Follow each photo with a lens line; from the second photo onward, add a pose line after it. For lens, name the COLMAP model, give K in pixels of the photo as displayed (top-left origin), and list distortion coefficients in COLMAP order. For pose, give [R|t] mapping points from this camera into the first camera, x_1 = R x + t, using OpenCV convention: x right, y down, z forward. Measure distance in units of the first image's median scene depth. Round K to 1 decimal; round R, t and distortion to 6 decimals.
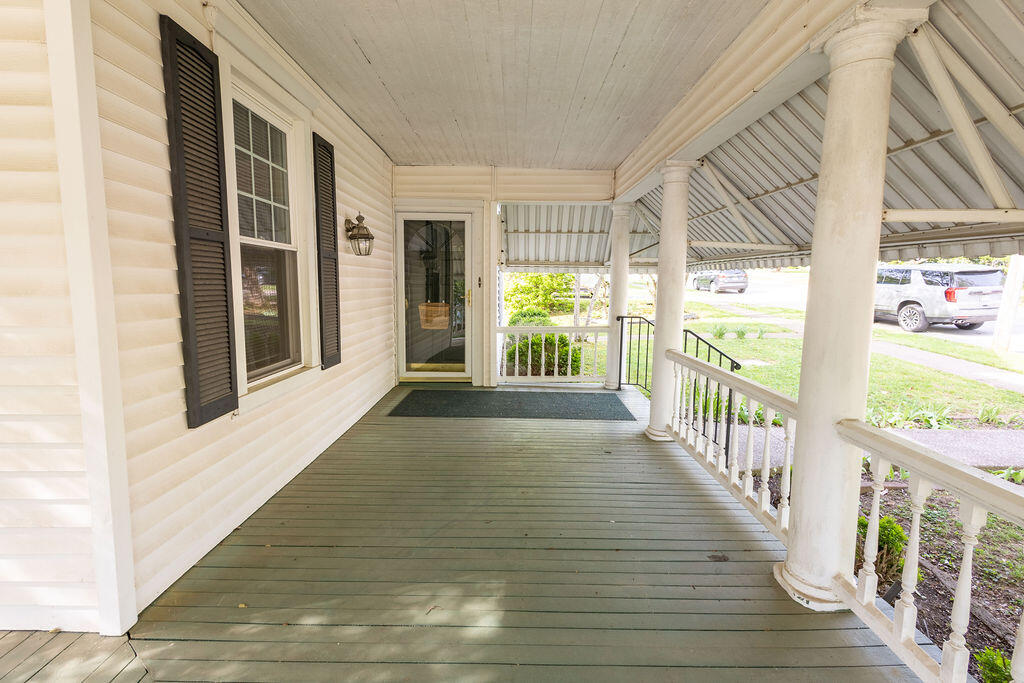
lens RADIAL K [[477.6, 0, 512.0], [0, 477.6, 341.5], [0, 0, 1]] dist [0.000609, -0.000241]
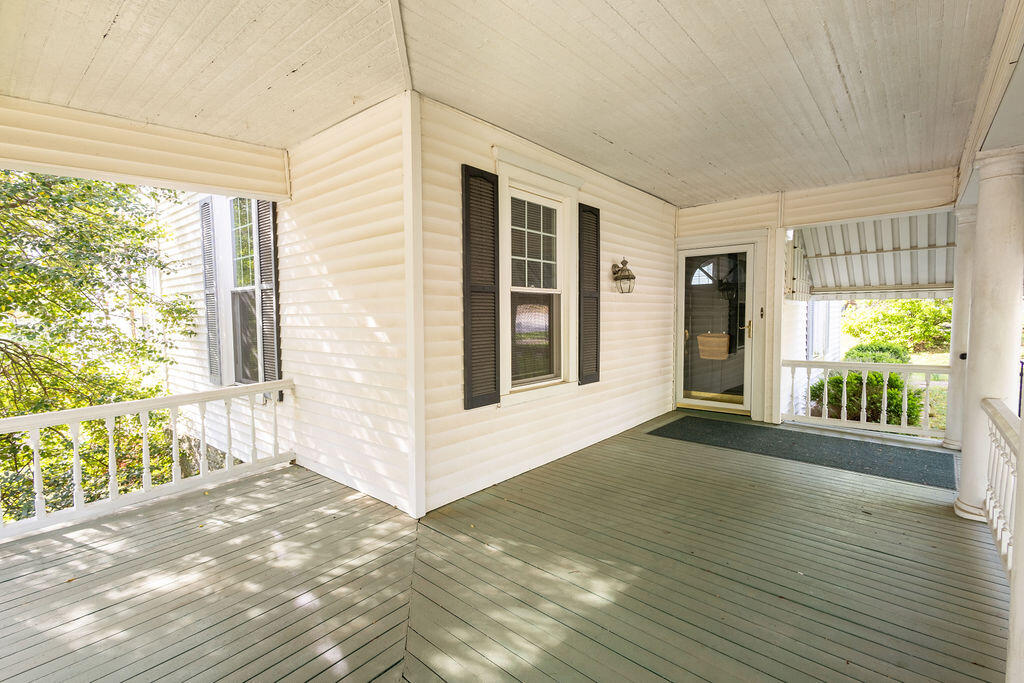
lens RADIAL K [[460.3, 0, 512.0], [0, 460.3, 341.5], [0, 0, 1]] dist [0.001737, -0.000011]
pose [[0.747010, 0.019596, -0.664523, 0.242841], [-0.061958, 0.997267, -0.040240, 0.003495], [0.661919, 0.071232, 0.746183, -0.033609]]
